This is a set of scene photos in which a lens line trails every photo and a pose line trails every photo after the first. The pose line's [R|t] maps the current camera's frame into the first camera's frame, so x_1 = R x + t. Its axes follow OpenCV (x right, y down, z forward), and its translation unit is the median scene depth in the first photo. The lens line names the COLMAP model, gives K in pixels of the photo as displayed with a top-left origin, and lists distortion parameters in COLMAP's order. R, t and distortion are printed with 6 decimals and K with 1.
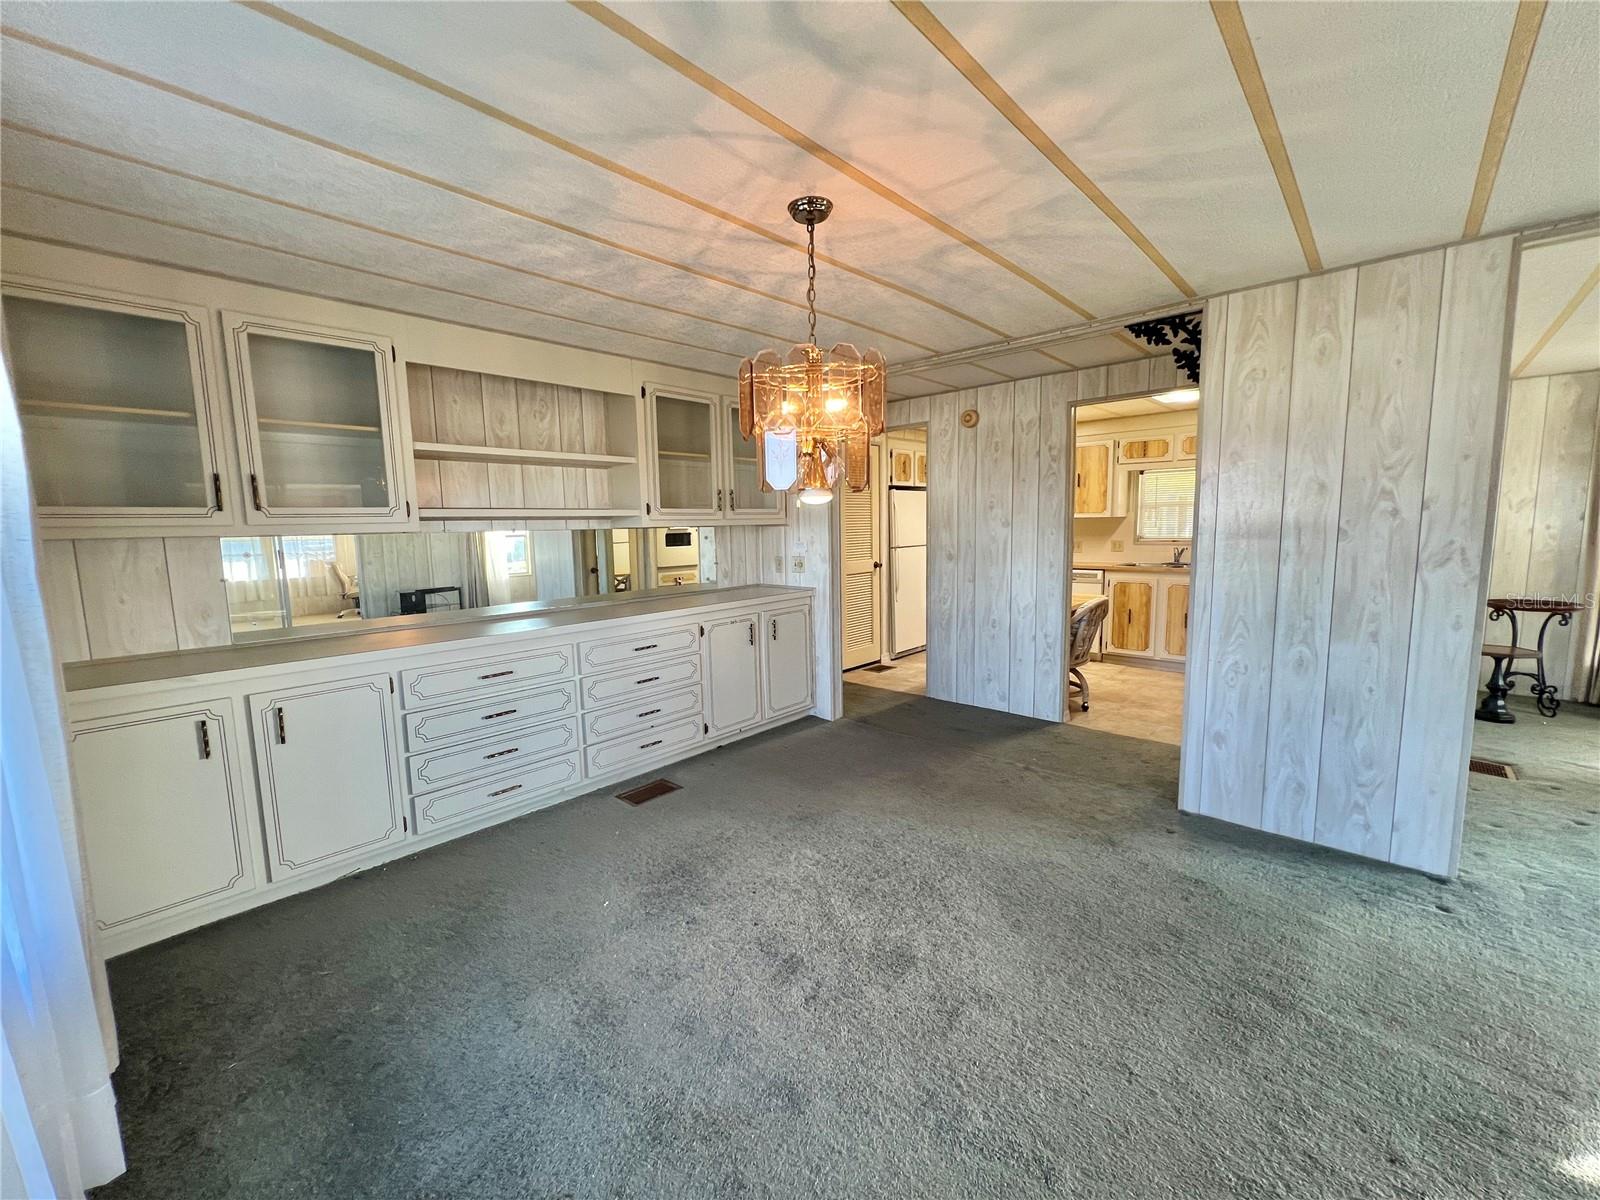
lens RADIAL K [[641.7, 0, 800.8], [0, 641.7, 600.4], [0, 0, 1]] dist [-0.005550, 0.000195]
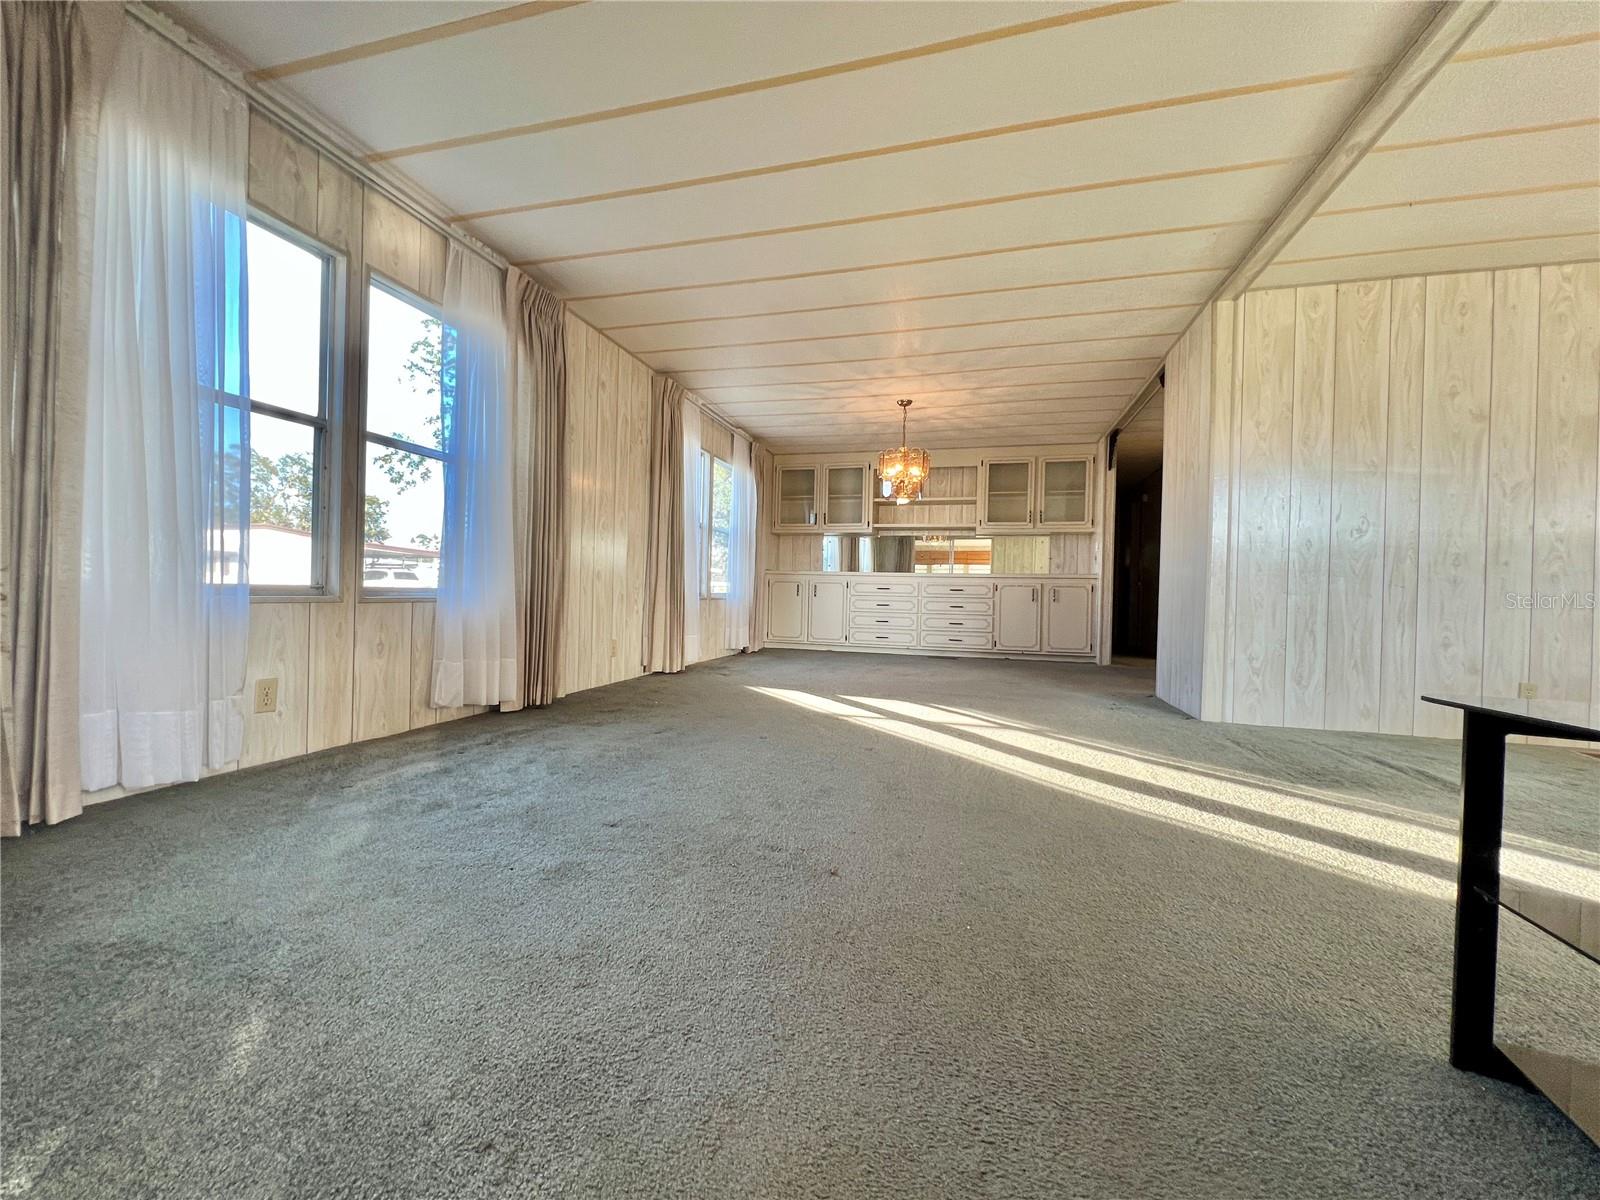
lens RADIAL K [[641.7, 0, 797.4], [0, 641.7, 601.5], [0, 0, 1]] dist [-0.005550, 0.000195]
pose [[0.460162, 0.039937, -0.886936, 1.673883], [-0.136476, 0.990296, -0.026215, 0.295454], [0.877283, 0.133109, 0.461147, -0.449834]]
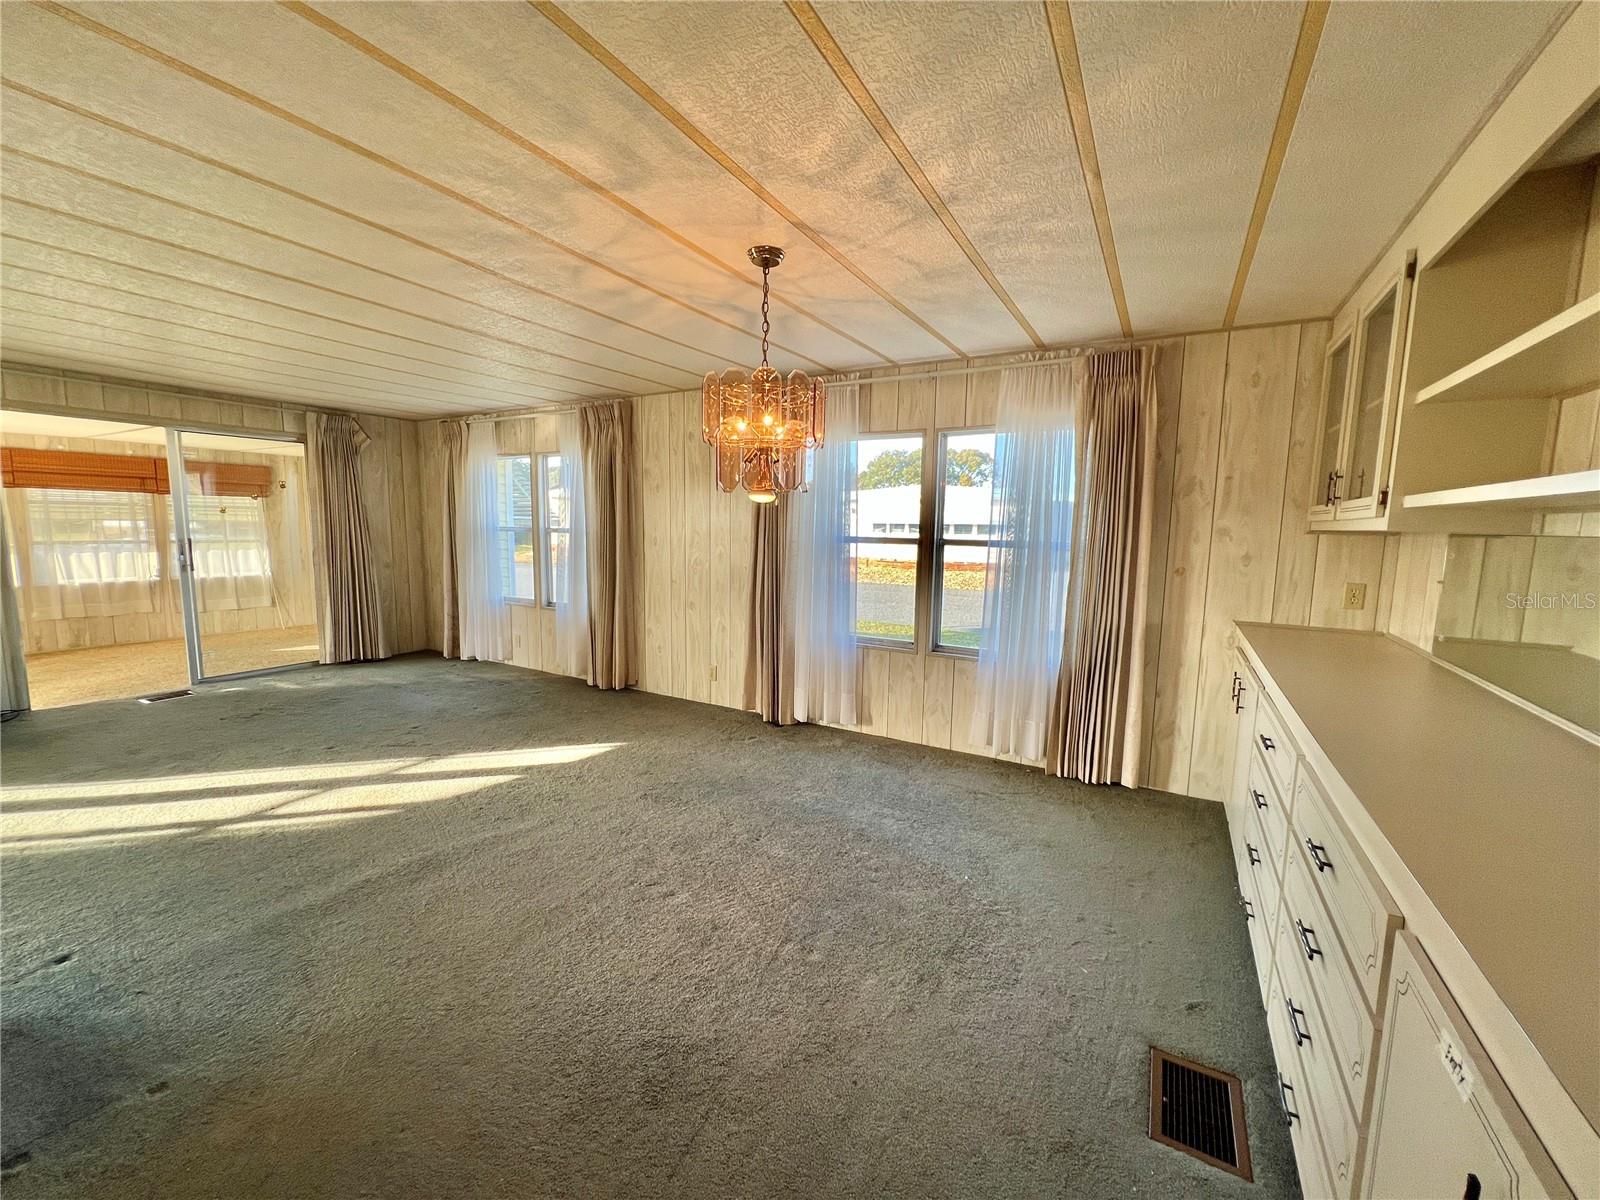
lens RADIAL K [[641.7, 0, 805.6], [0, 641.7, 601.5], [0, 0, 1]] dist [-0.005550, 0.000195]
pose [[-0.973531, 0.028469, -0.226776, 0.162634], [-0.026532, 0.971427, 0.235853, -0.185595], [0.227011, 0.235627, -0.944958, 1.605974]]
